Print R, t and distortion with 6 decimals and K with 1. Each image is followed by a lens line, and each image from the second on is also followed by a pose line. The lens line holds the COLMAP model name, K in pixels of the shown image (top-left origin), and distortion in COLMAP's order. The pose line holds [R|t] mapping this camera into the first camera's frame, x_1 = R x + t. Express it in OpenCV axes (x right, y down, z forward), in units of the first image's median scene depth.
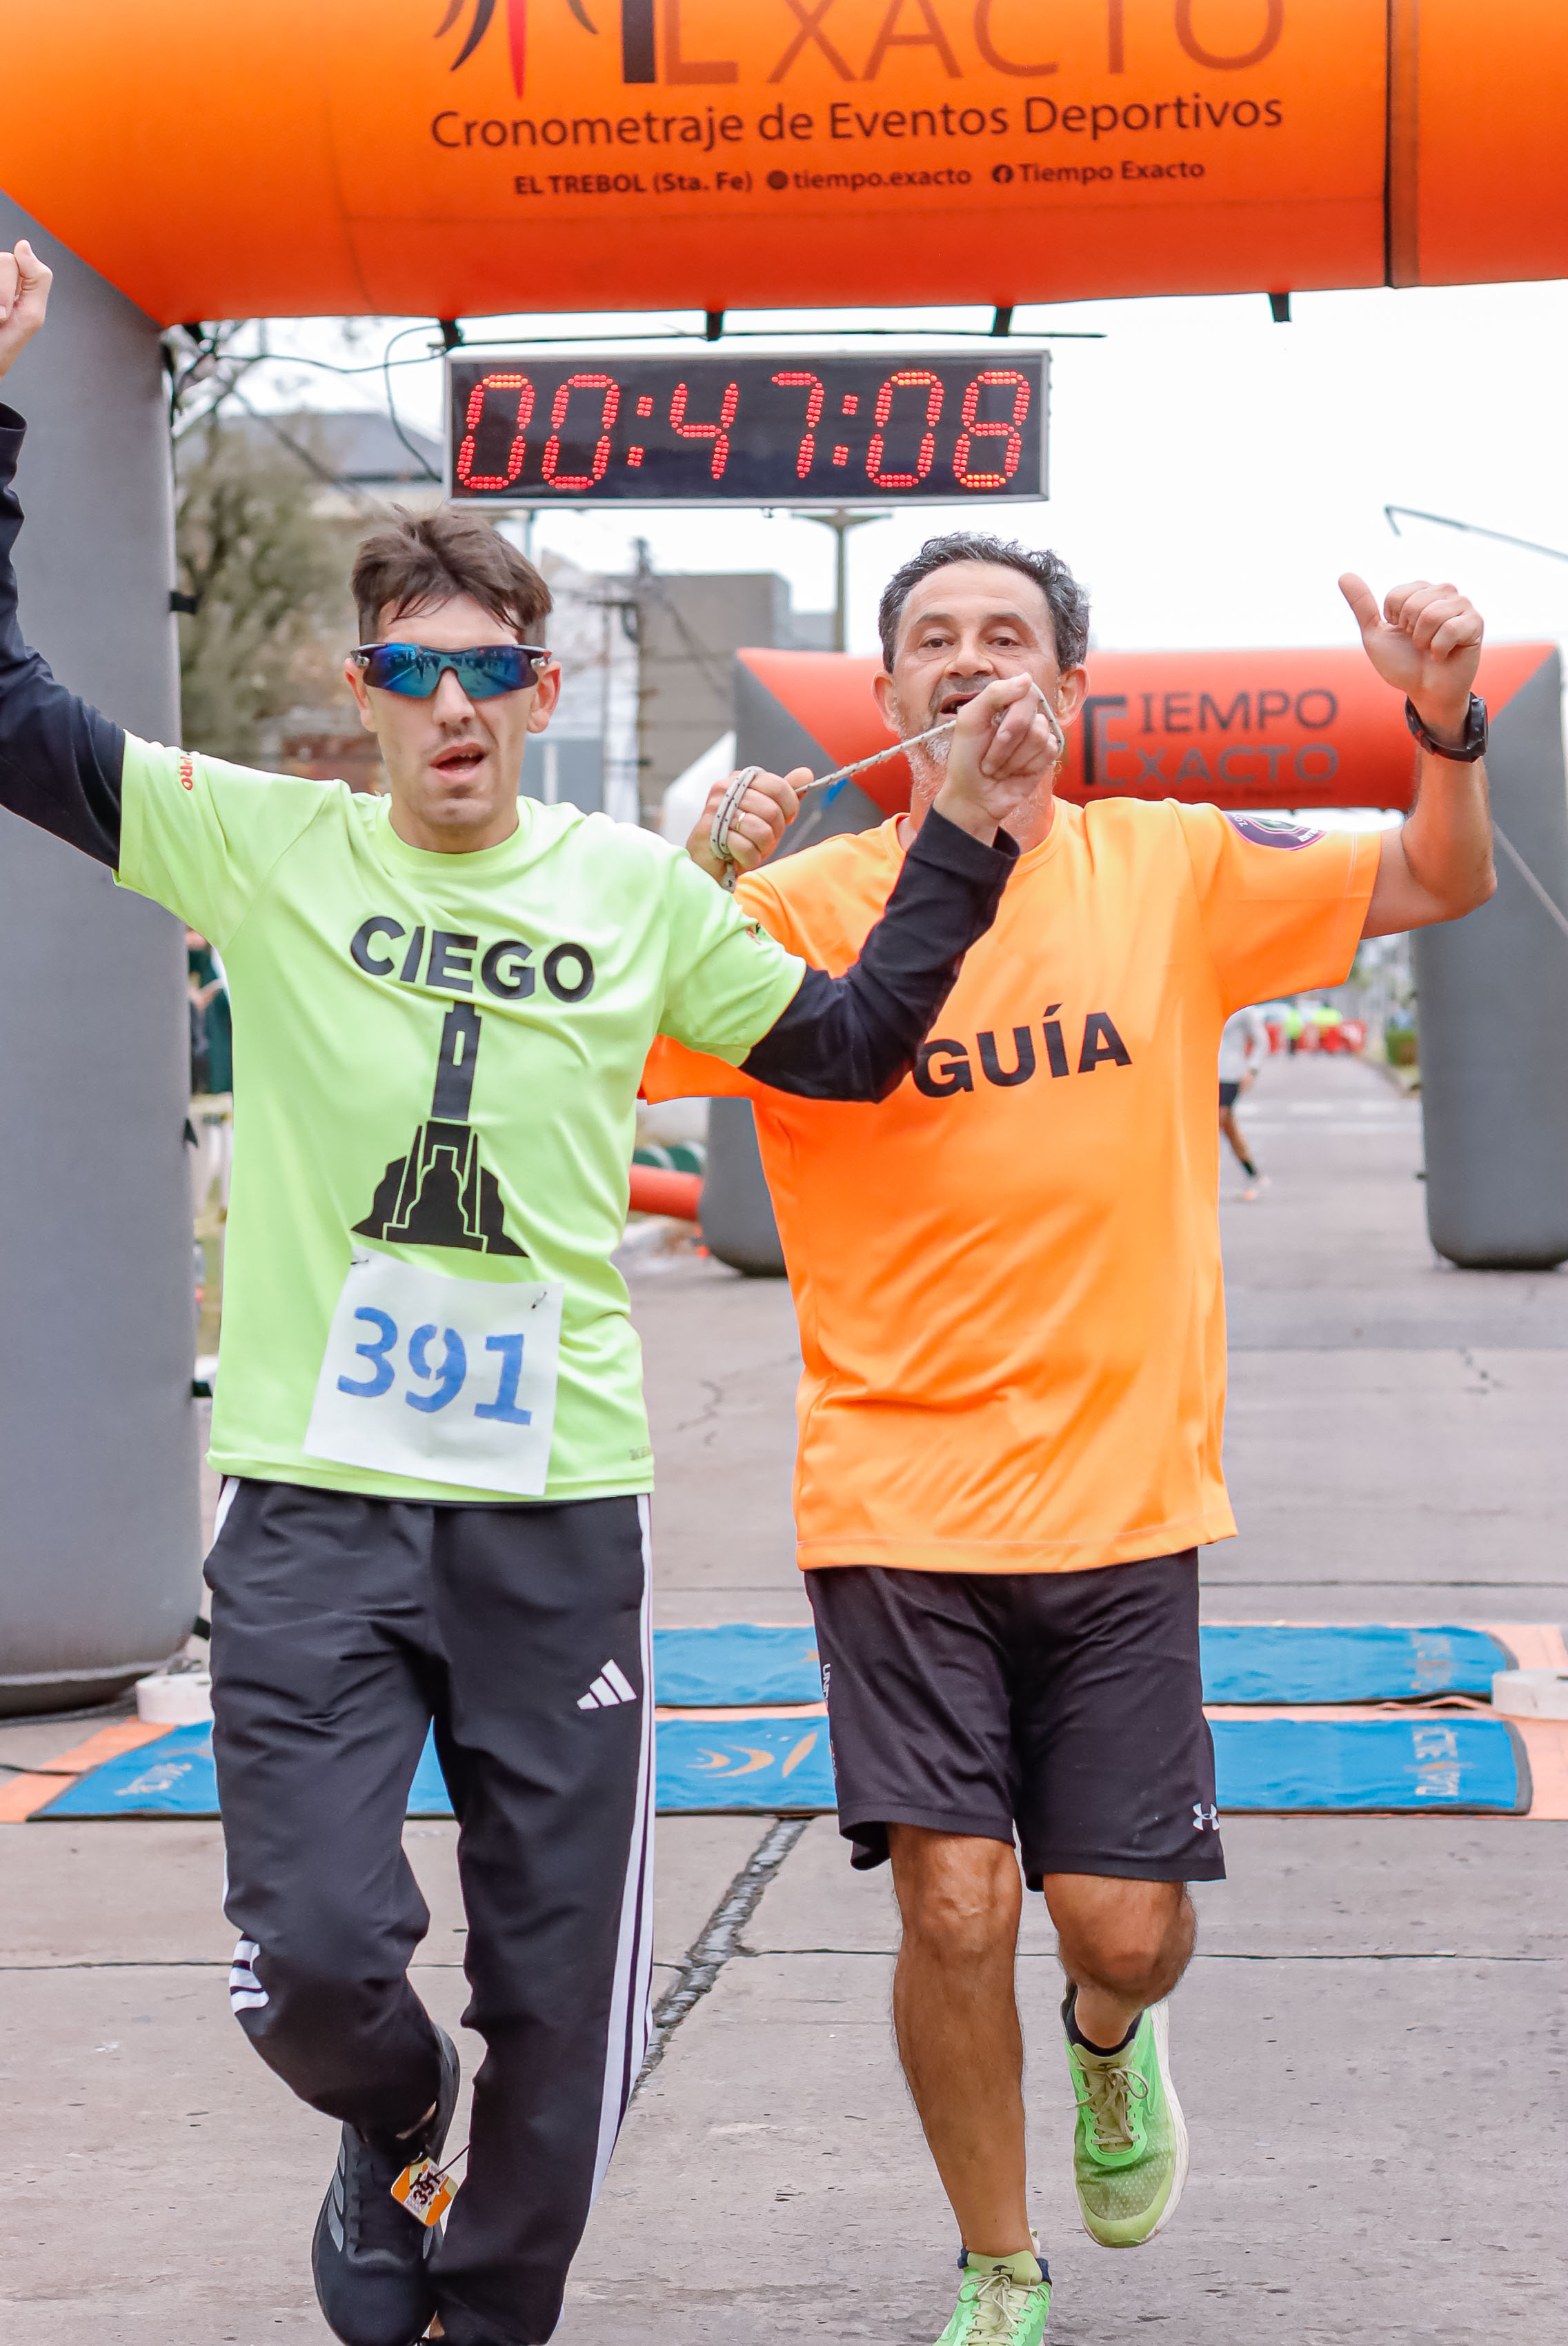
lens RADIAL K [[5490.6, 0, 784.0], [0, 5490.6, 1173.0], [0, 0, 1]] dist [0.007457, 0.220966]
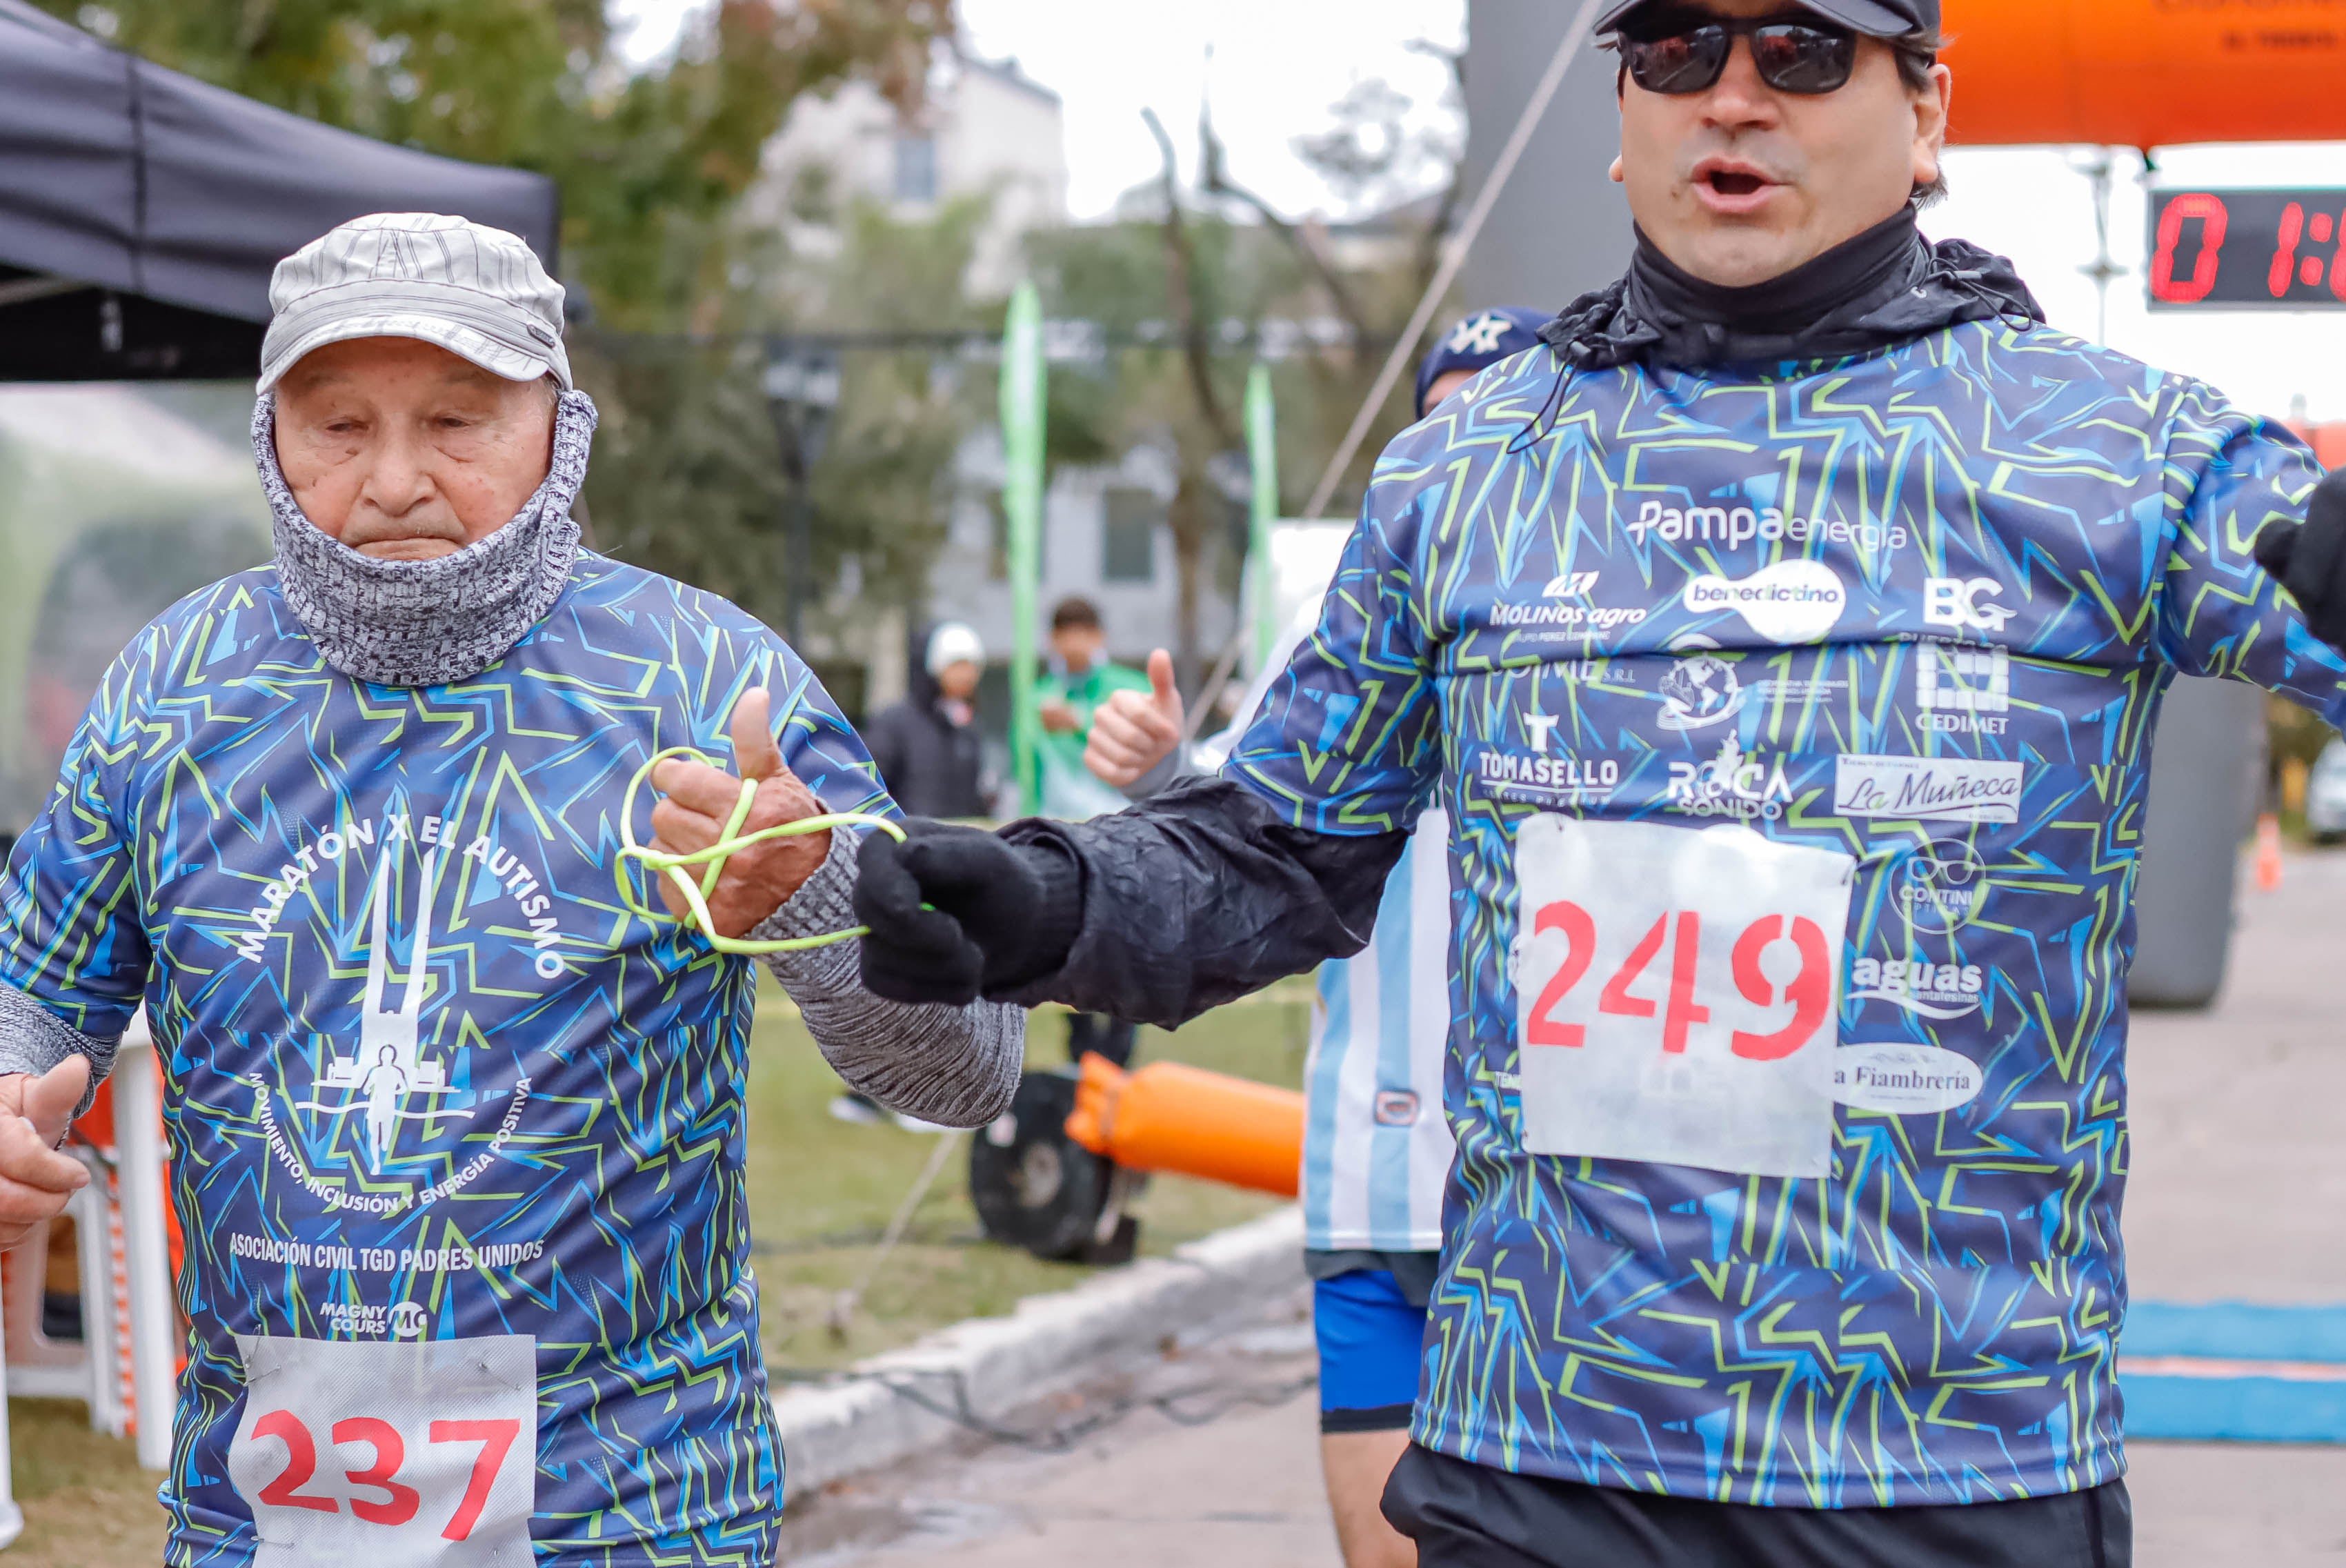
lens RADIAL K [[5520.3, 0, 1173.0], [0, 5520.3, 784.0], [0, 0, 1]] dist [-0.000414, 0.373421]
pose [[0.989764, 0.019387, -0.141391, -0.096025], [-0.022694, 0.999505, -0.021810, 0.006726], [0.140898, 0.024795, 0.989714, -0.172001]]
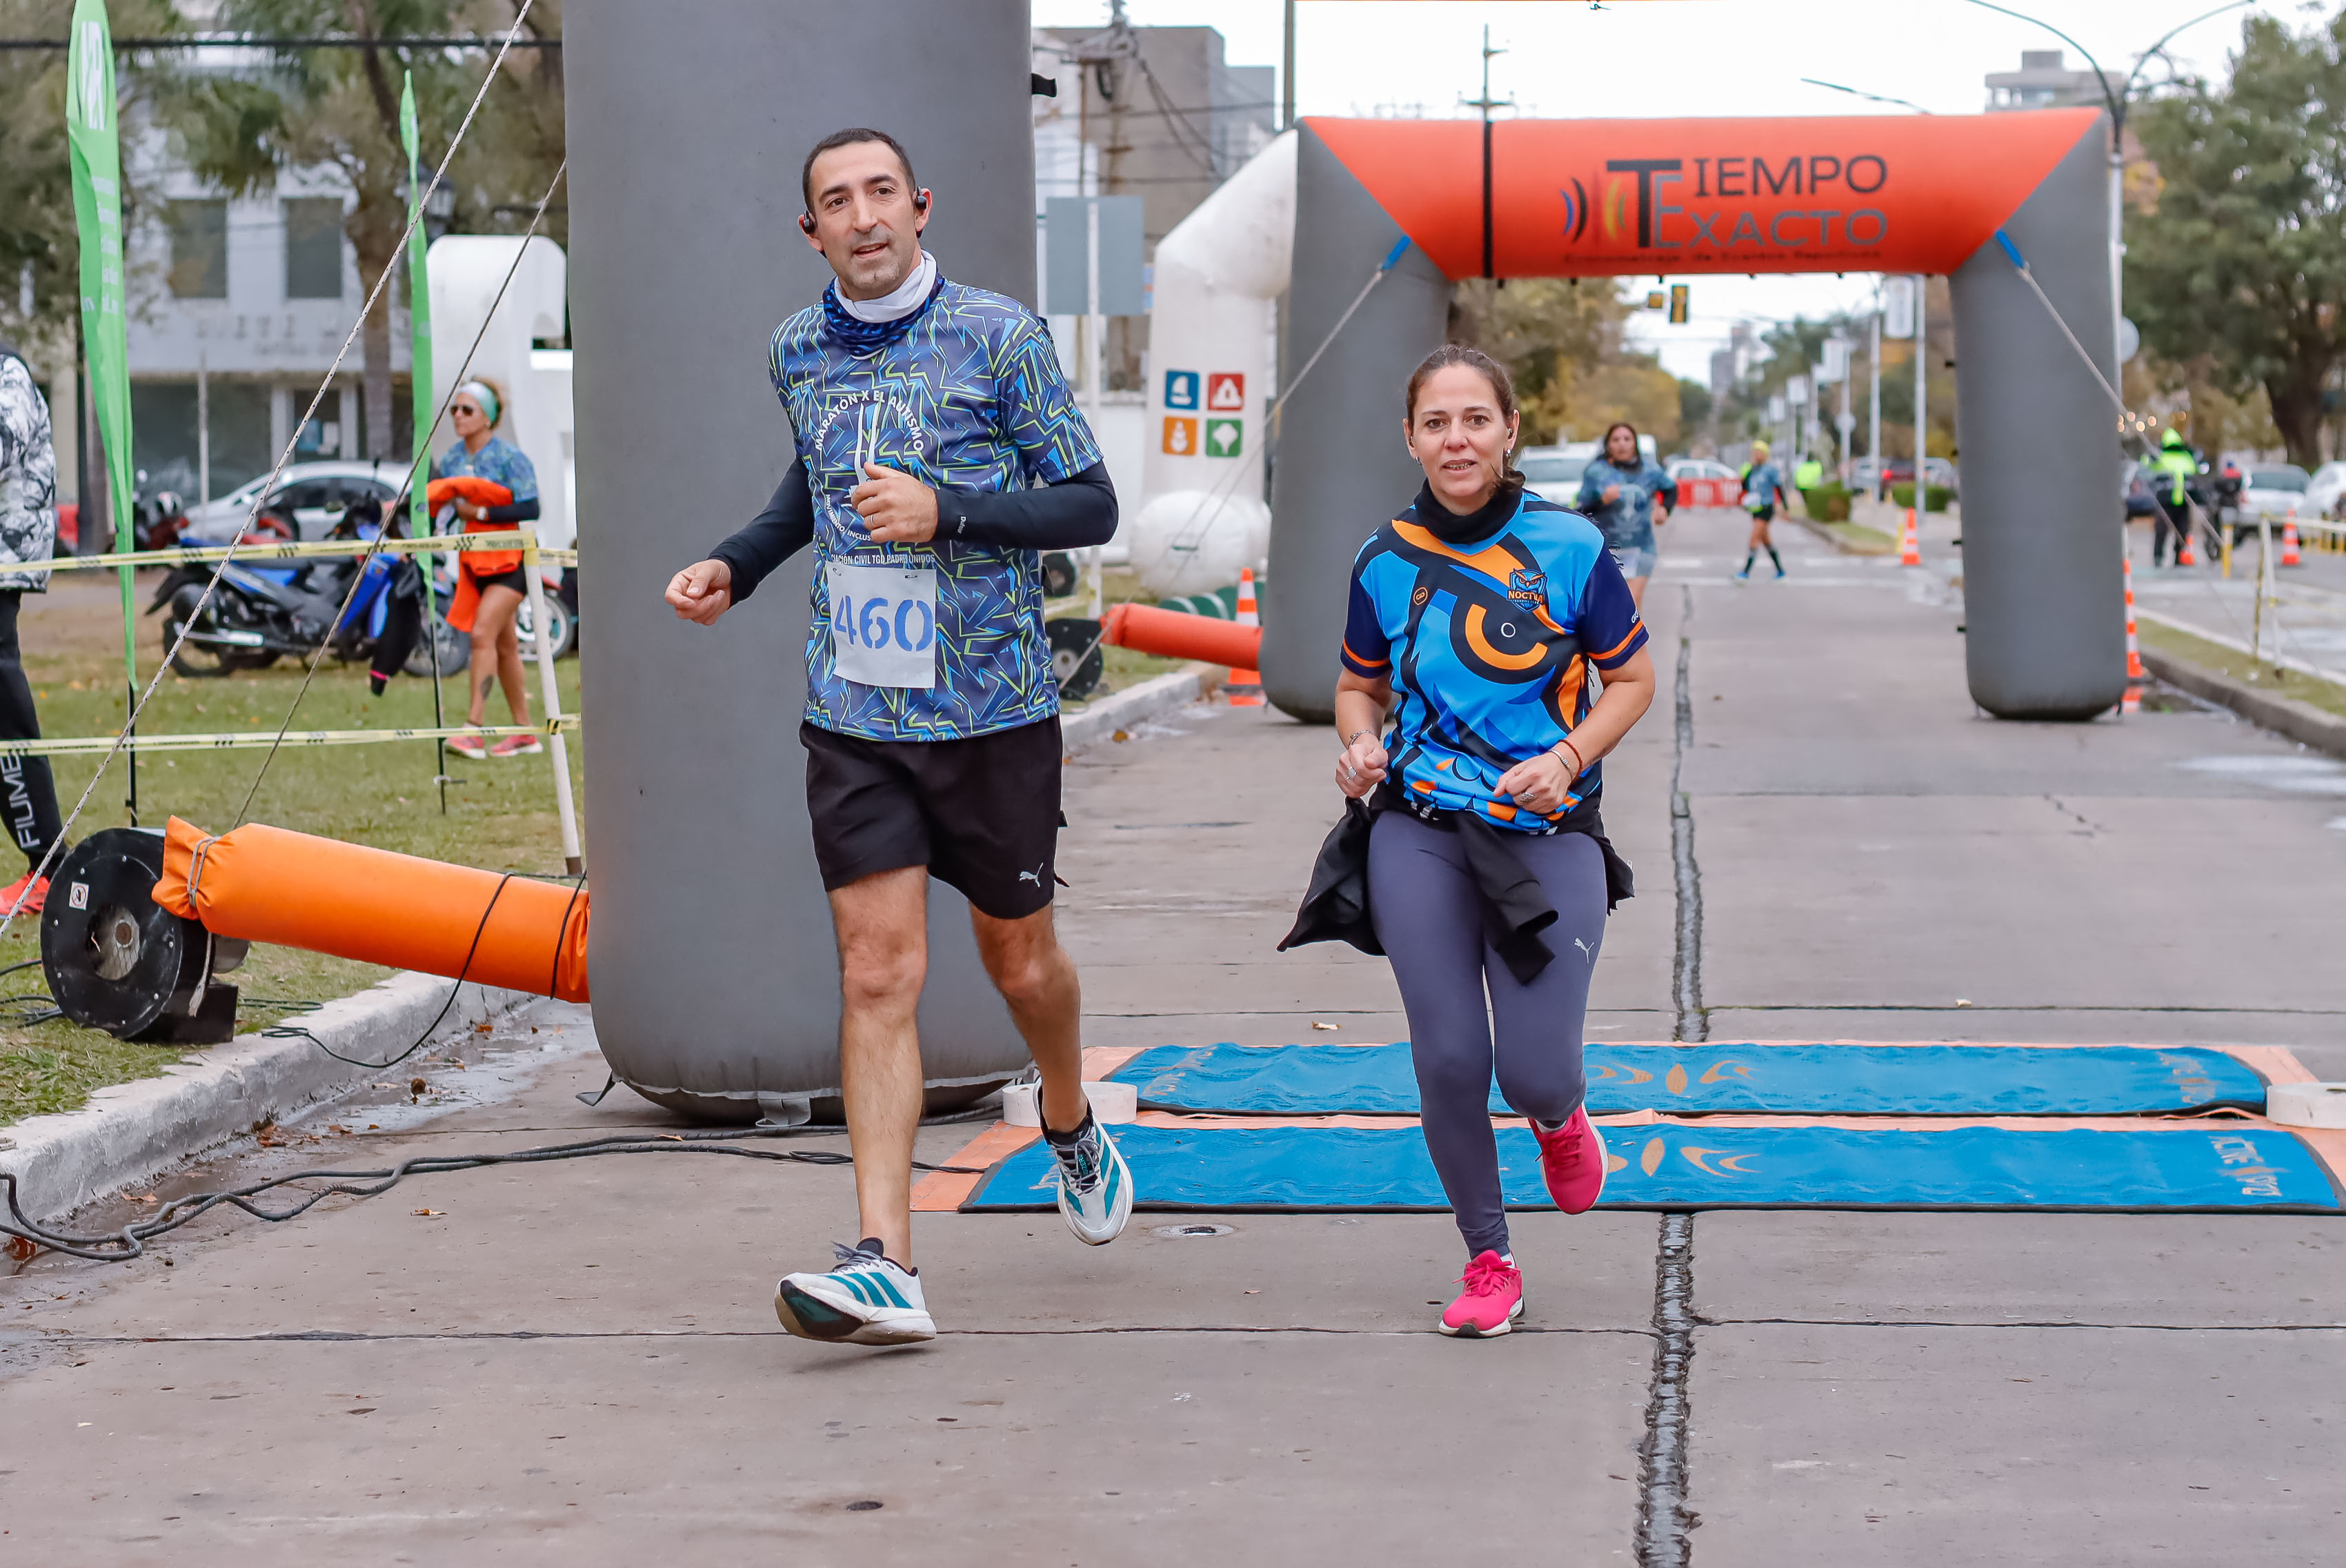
lens RADIAL K [[5490.6, 0, 1173.0], [0, 5490.6, 784.0], [0, 0, 1]] dist [0.007457, 0.220966]
pose [[0.999988, 0.004579, 0.001769, -0.085468], [-0.004628, 0.999573, 0.028835, 0.001555], [-0.001637, -0.028843, 0.999583, -0.075246]]
